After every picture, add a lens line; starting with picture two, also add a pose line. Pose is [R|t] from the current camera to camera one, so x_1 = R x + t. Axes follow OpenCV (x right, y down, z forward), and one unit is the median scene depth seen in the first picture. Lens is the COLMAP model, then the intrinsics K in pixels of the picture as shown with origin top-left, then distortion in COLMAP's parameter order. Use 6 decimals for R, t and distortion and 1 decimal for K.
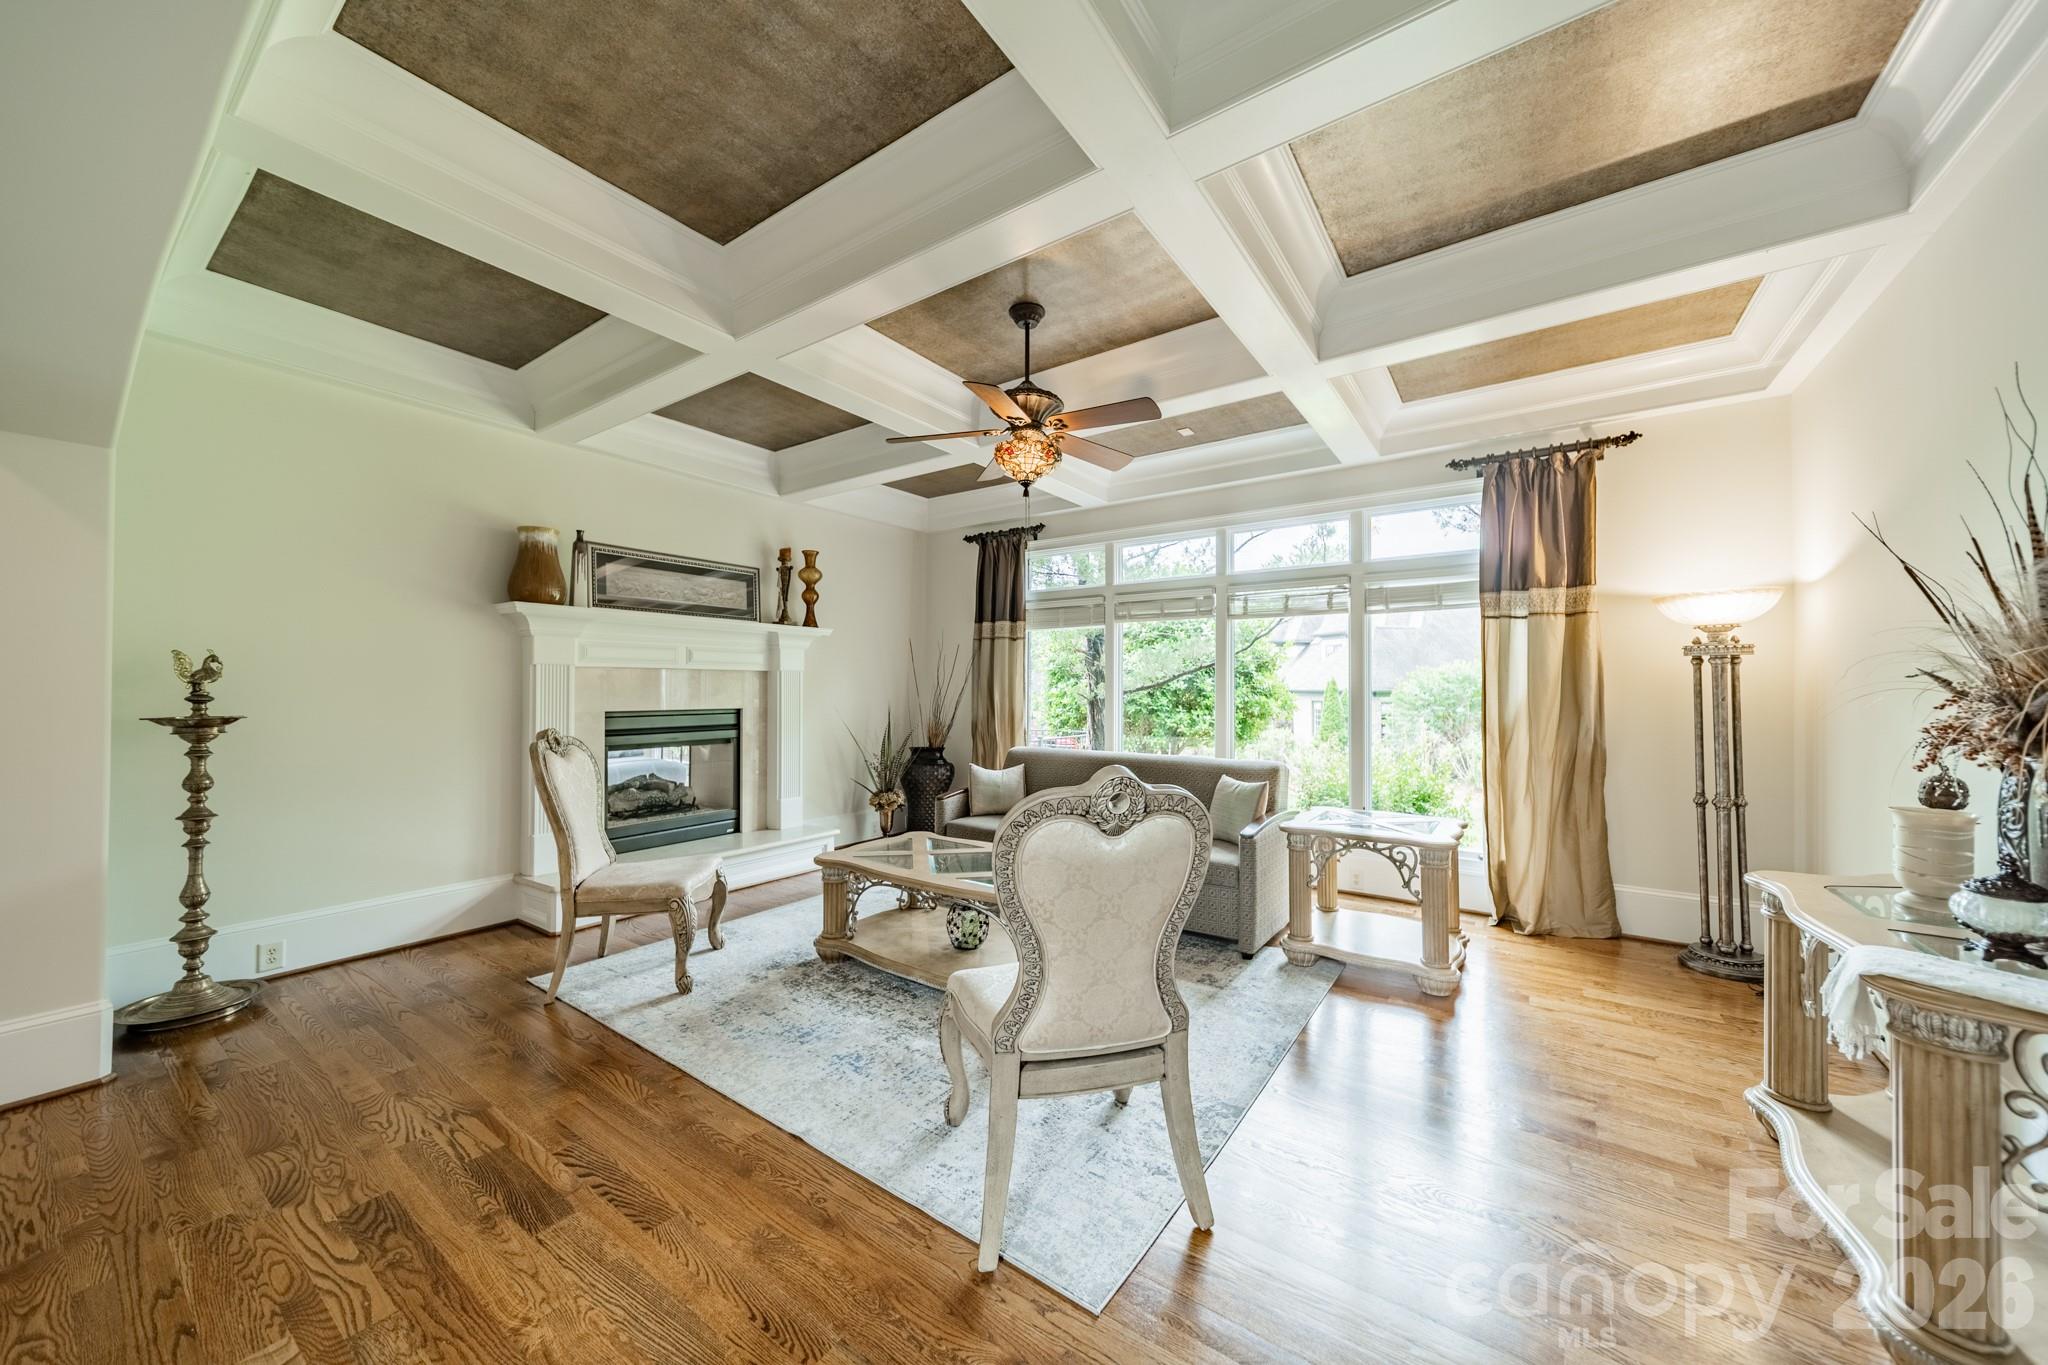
lens RADIAL K [[720.8, 0, 1015.5], [0, 720.8, 679.0], [0, 0, 1]] dist [0.007084, 0.000285]
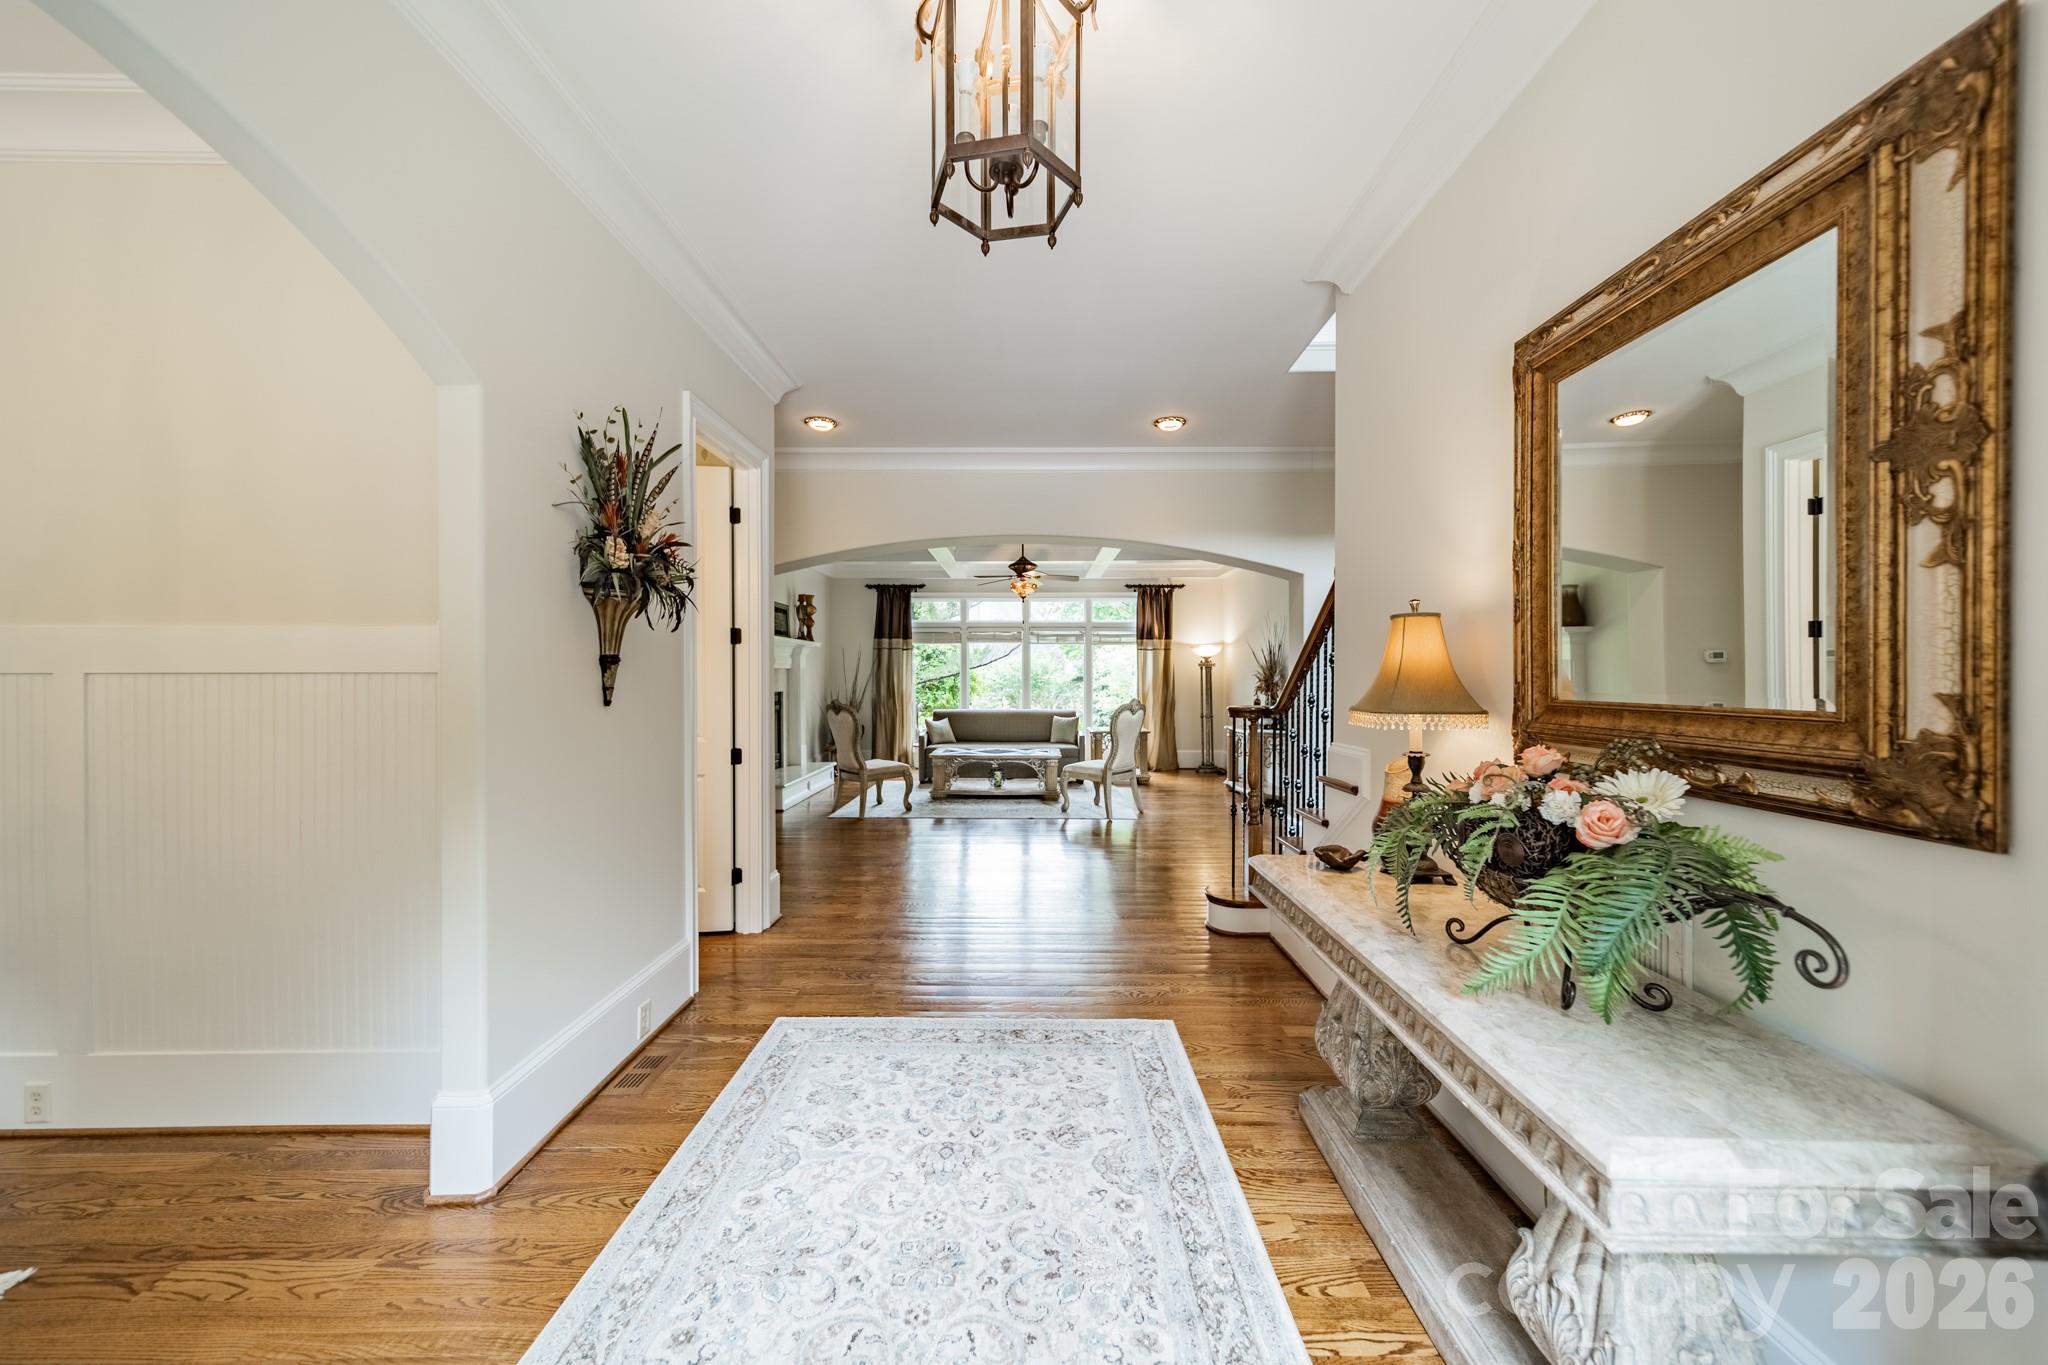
lens RADIAL K [[720.8, 0, 1027.6], [0, 720.8, 673.7], [0, 0, 1]] dist [0.007084, 0.000285]
pose [[0.814076, -0.003721, 0.580746, -1.084571], [-0.003173, 0.999936, 0.010855, -0.025260], [-0.580749, -0.010680, 0.814013, -0.790360]]
